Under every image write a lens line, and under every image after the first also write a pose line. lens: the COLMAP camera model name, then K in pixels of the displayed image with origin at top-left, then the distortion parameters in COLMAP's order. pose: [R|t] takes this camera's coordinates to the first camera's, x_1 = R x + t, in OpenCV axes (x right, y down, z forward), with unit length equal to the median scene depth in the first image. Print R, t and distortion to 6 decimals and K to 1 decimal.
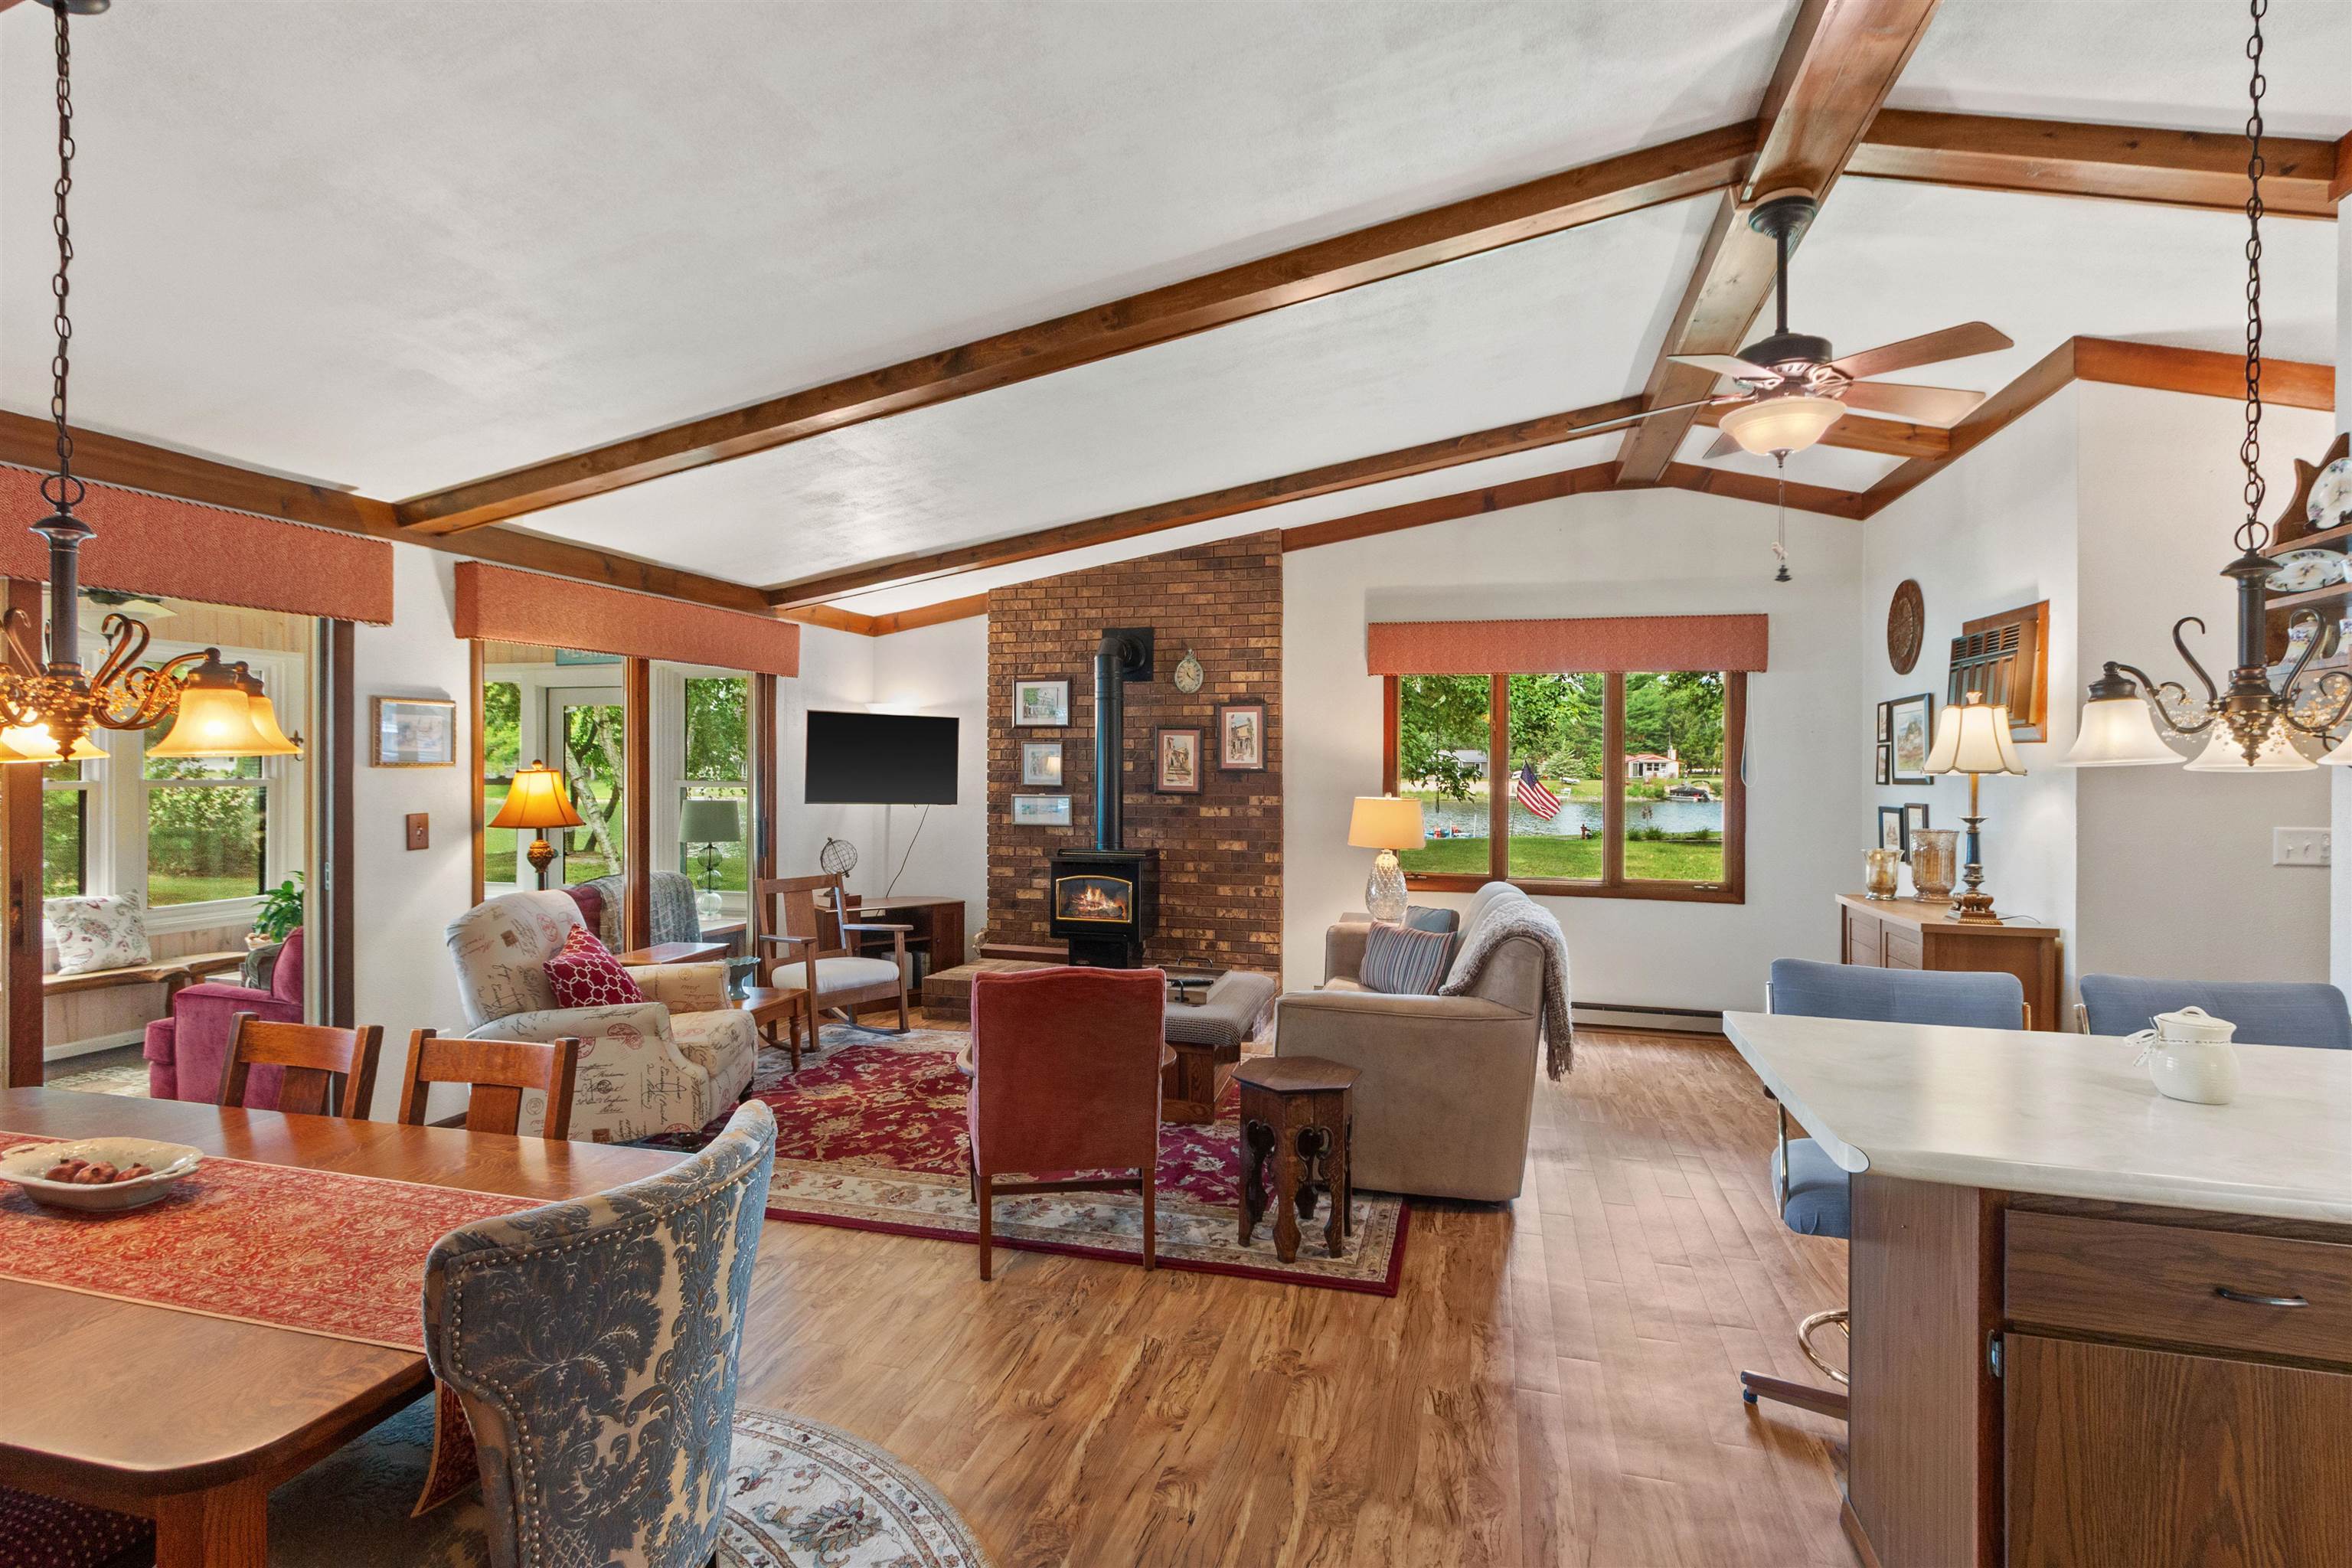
lens RADIAL K [[1121.7, 0, 1168.7], [0, 1121.7, 772.5], [0, 0, 1]] dist [0.001483, 0.000122]
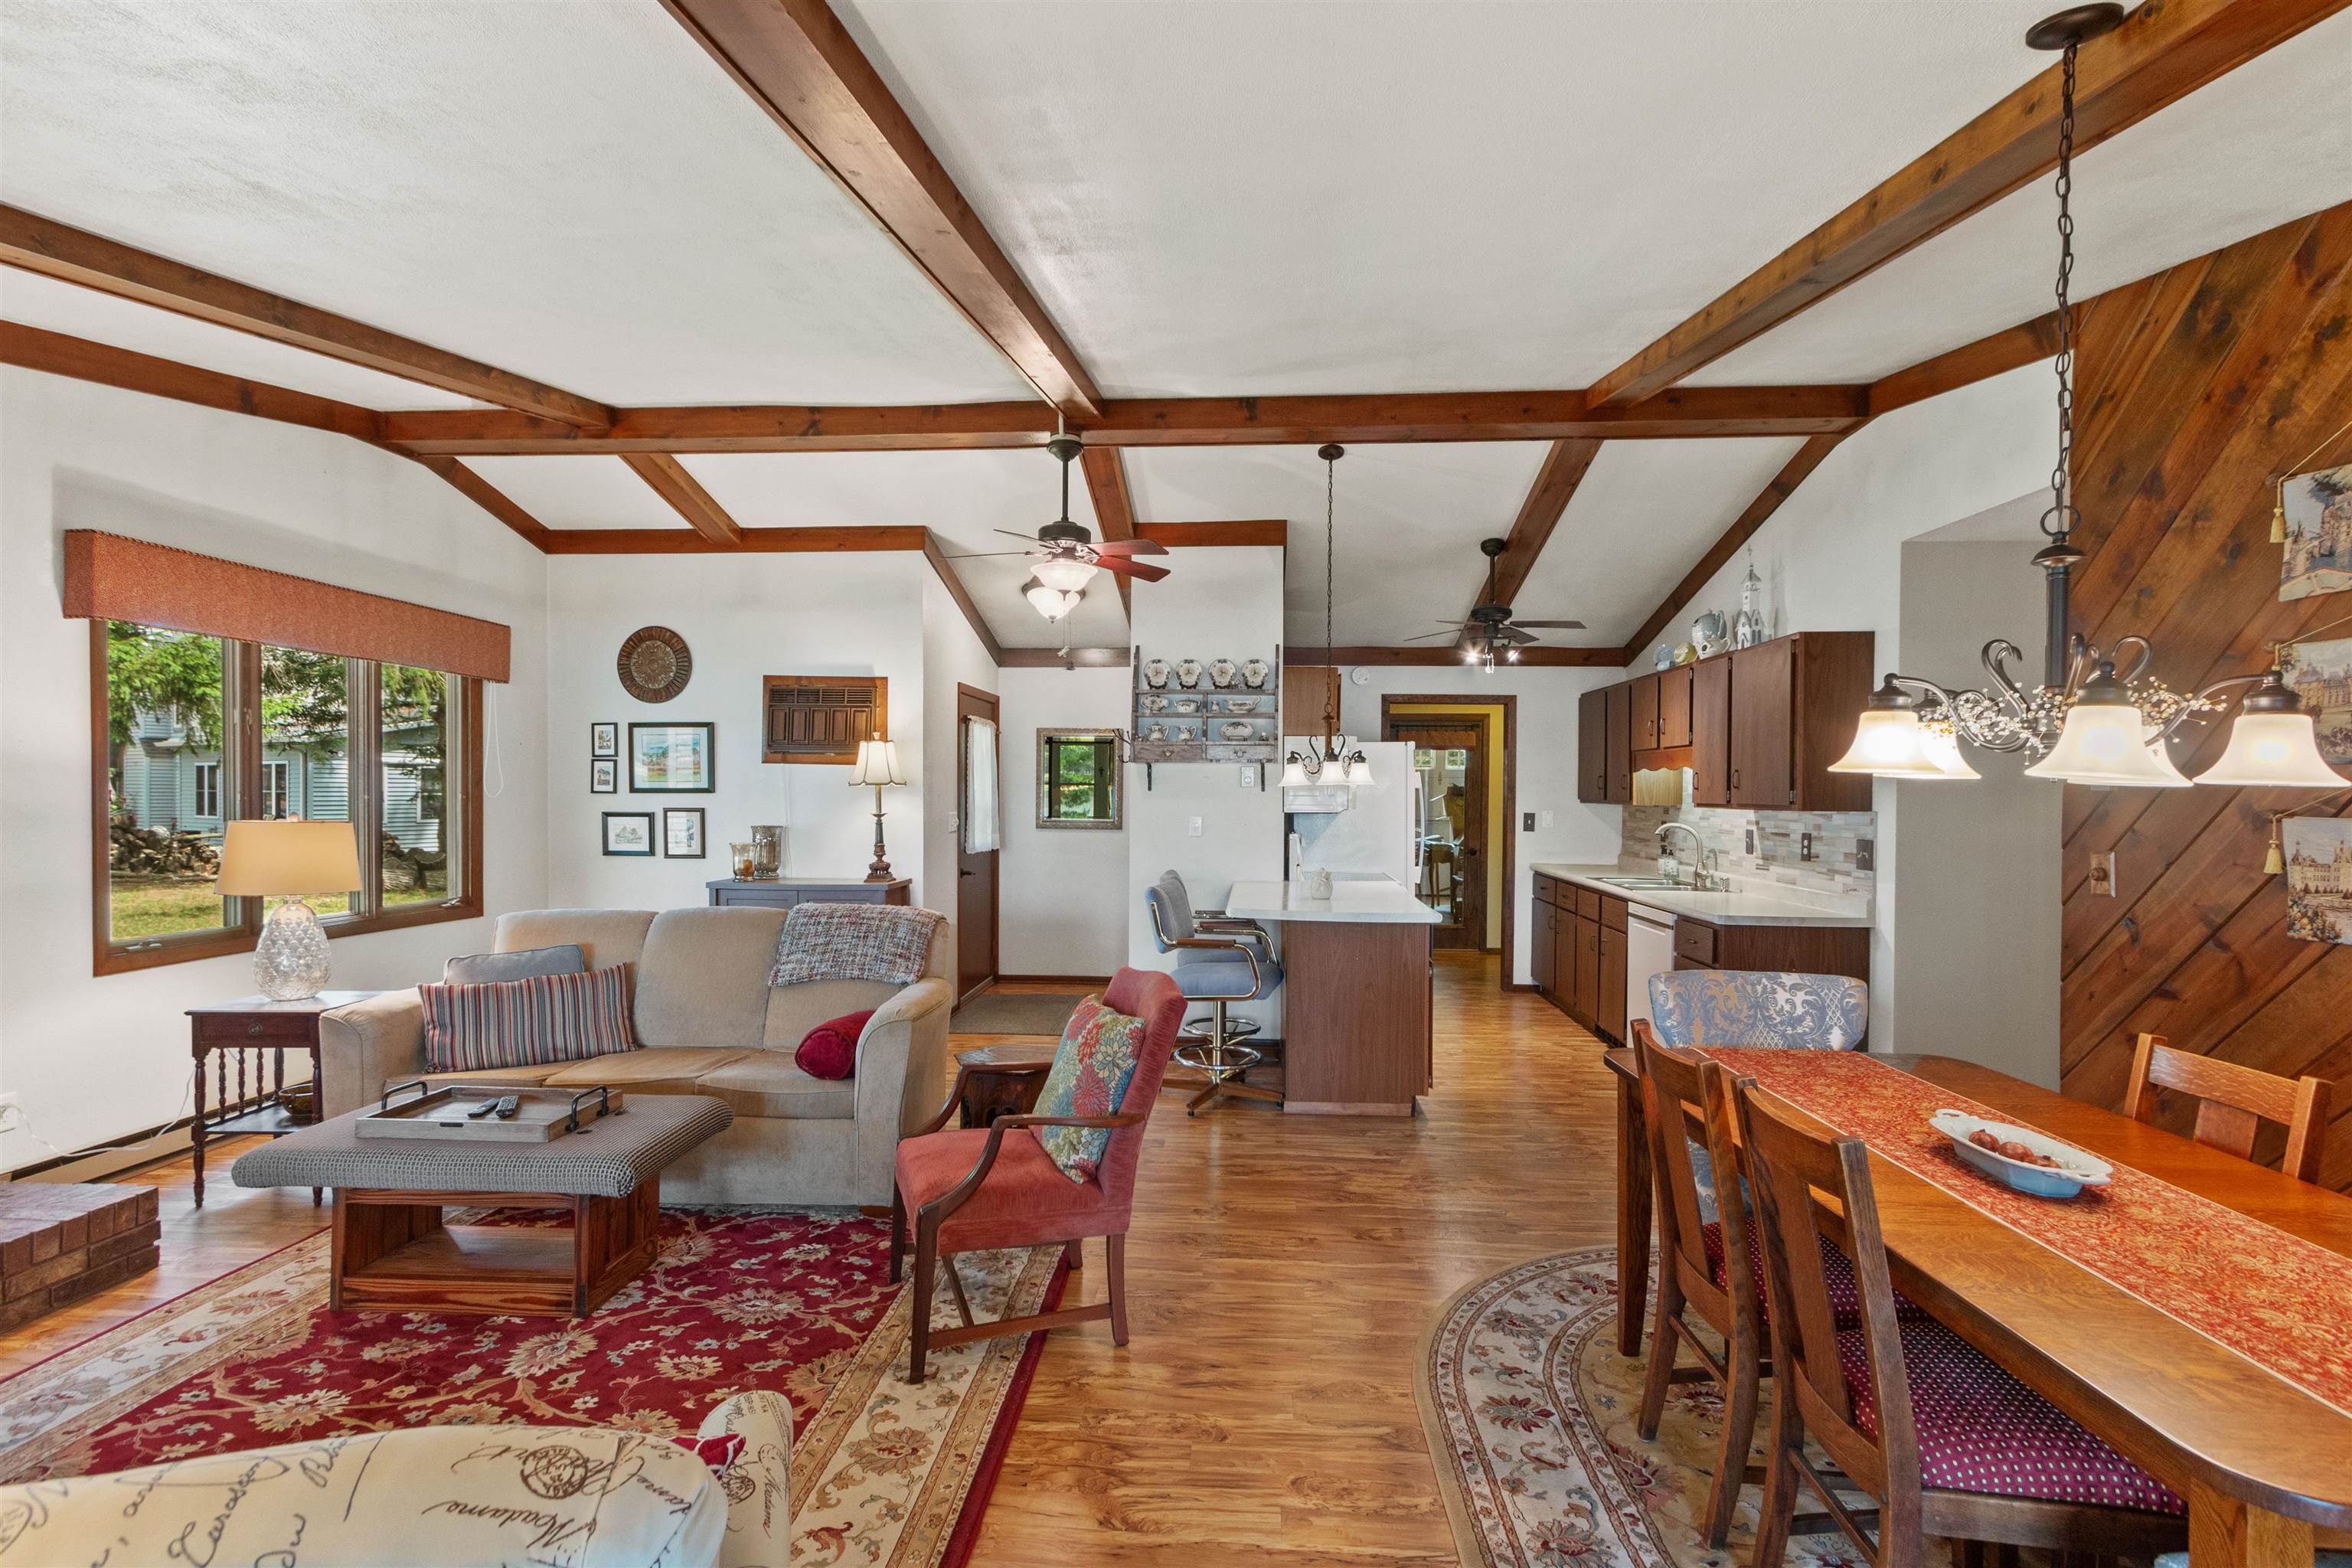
lens RADIAL K [[1081.0, 0, 1176.0], [0, 1081.0, 784.0], [0, 0, 1]] dist [0.006241, 0.000342]
pose [[-0.206450, -0.000783, 0.978457, -0.484973], [-0.005475, 0.999985, -0.000355, -0.000849], [-0.978442, -0.005430, -0.206452, 0.538960]]
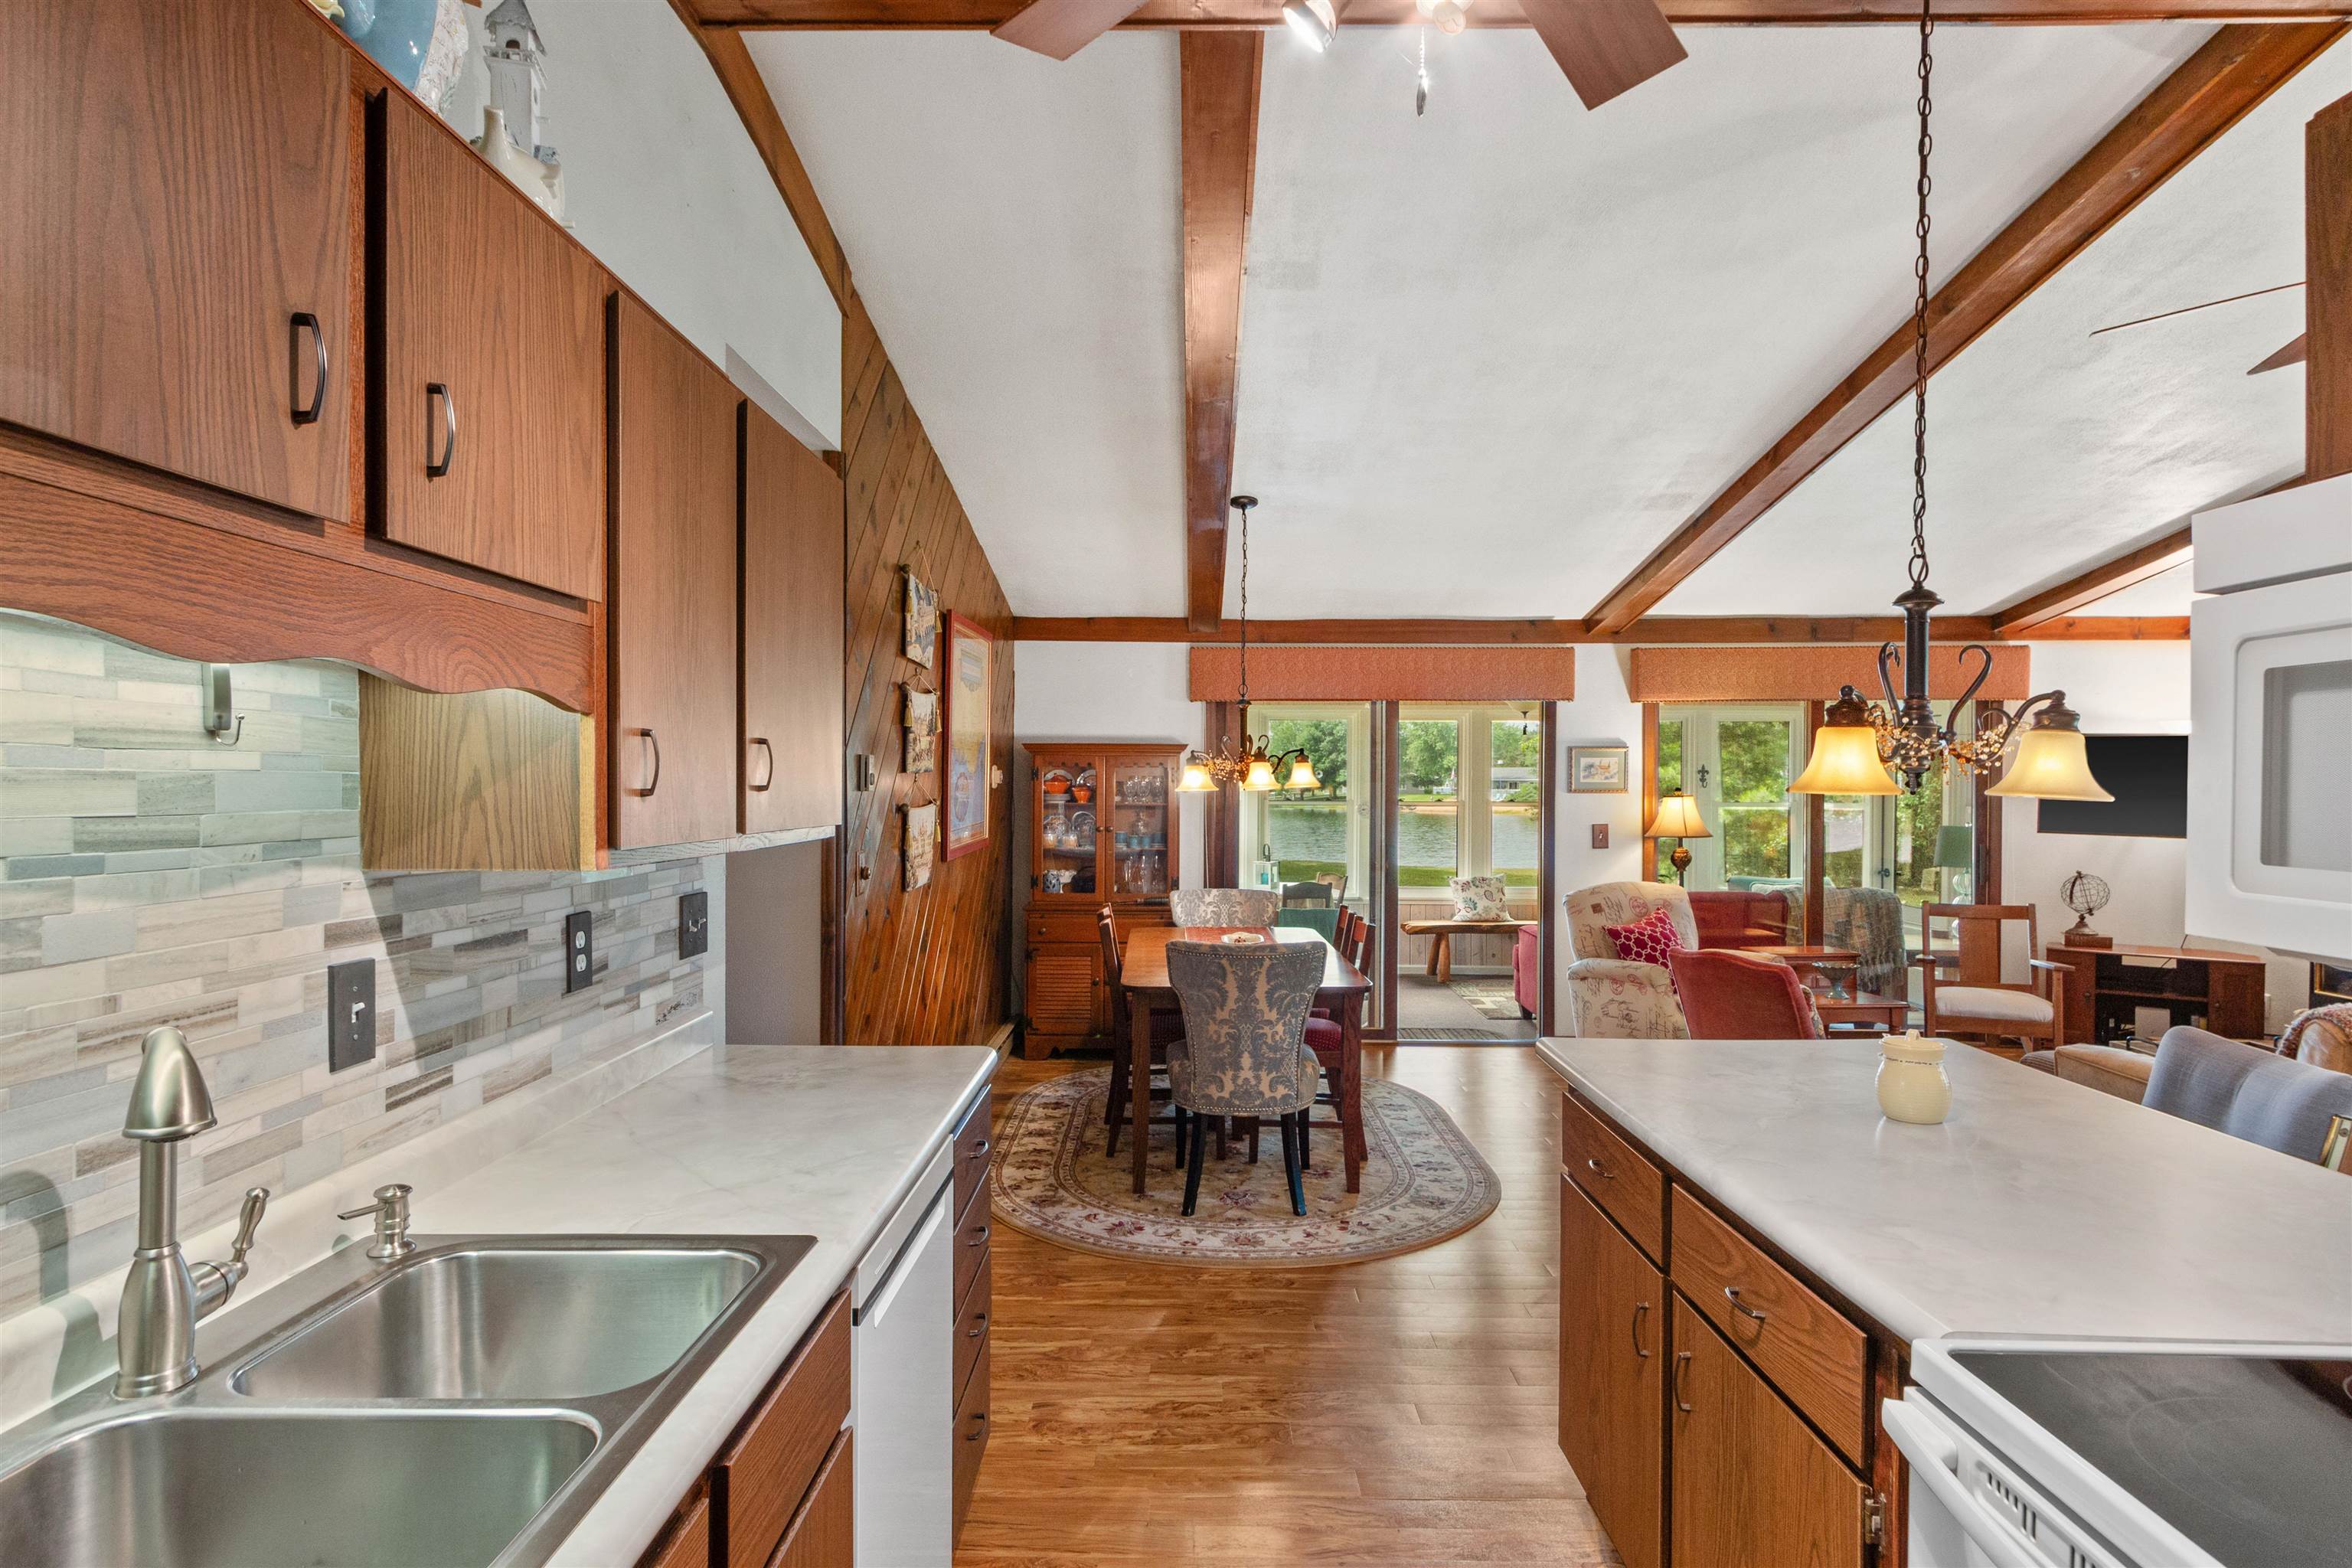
lens RADIAL K [[1264.8, 0, 1170.6], [0, 1264.8, 797.6], [0, 0, 1]] dist [0.006696, 0.001271]
pose [[0.258930, 0.005523, -0.965880, 0.510928], [-0.007082, 0.999968, 0.003819, -0.000526], [0.965870, 0.005852, 0.258961, 0.013291]]
